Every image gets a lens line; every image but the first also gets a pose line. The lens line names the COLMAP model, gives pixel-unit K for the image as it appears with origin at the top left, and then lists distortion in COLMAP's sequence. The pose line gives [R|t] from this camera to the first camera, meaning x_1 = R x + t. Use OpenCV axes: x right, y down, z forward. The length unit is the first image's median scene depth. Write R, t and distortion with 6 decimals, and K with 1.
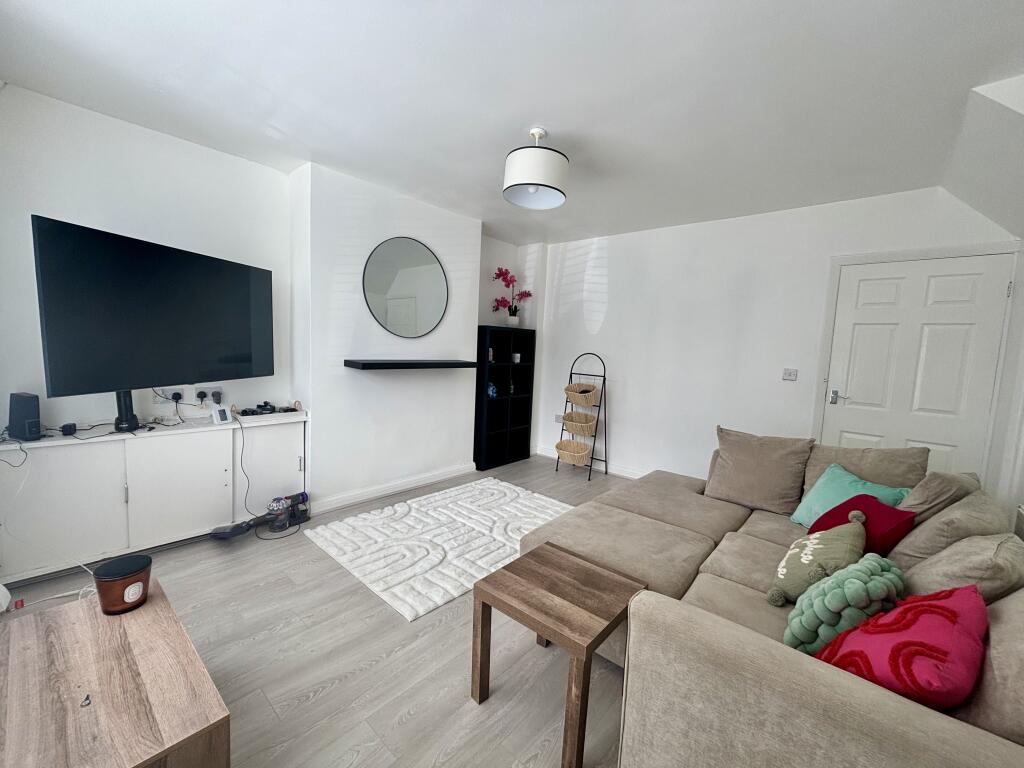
lens RADIAL K [[420.8, 0, 512.0], [0, 420.8, 384.0], [0, 0, 1]] dist [0.045622, -0.000058]
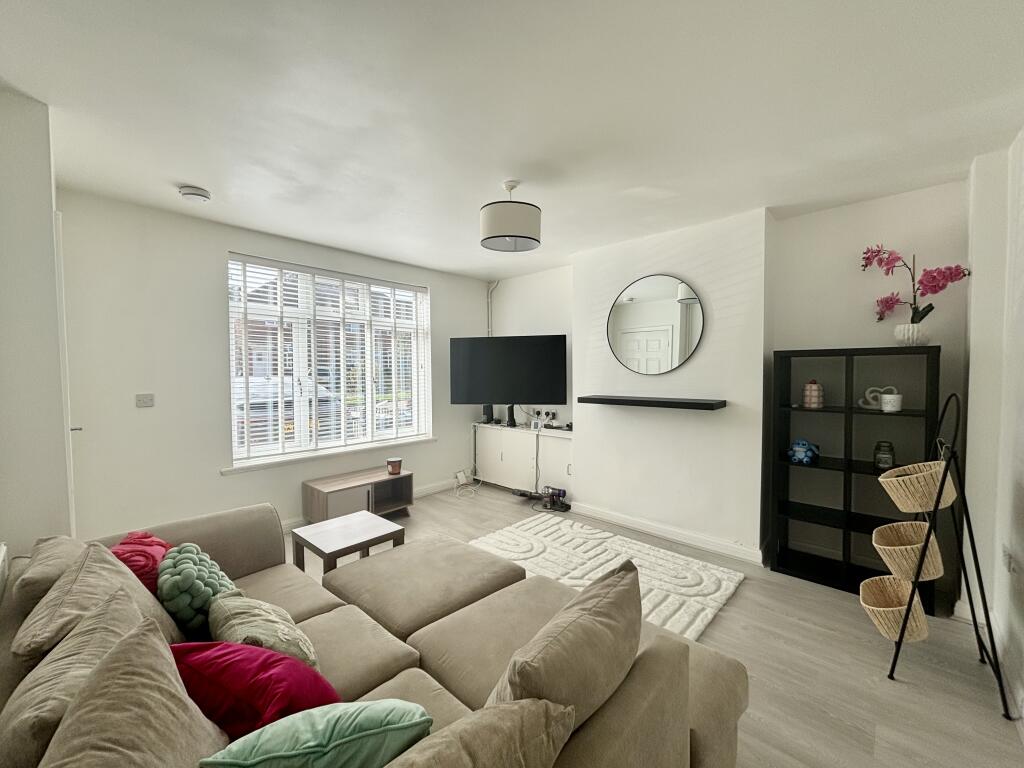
lens RADIAL K [[420.8, 0, 512.0], [0, 420.8, 384.0], [0, 0, 1]] dist [0.045622, -0.000058]
pose [[-0.020269, -0.012838, -0.999712, 0.800083], [-0.092919, 0.995614, -0.010902, -0.050797], [0.995467, 0.092672, -0.021373, 0.755935]]
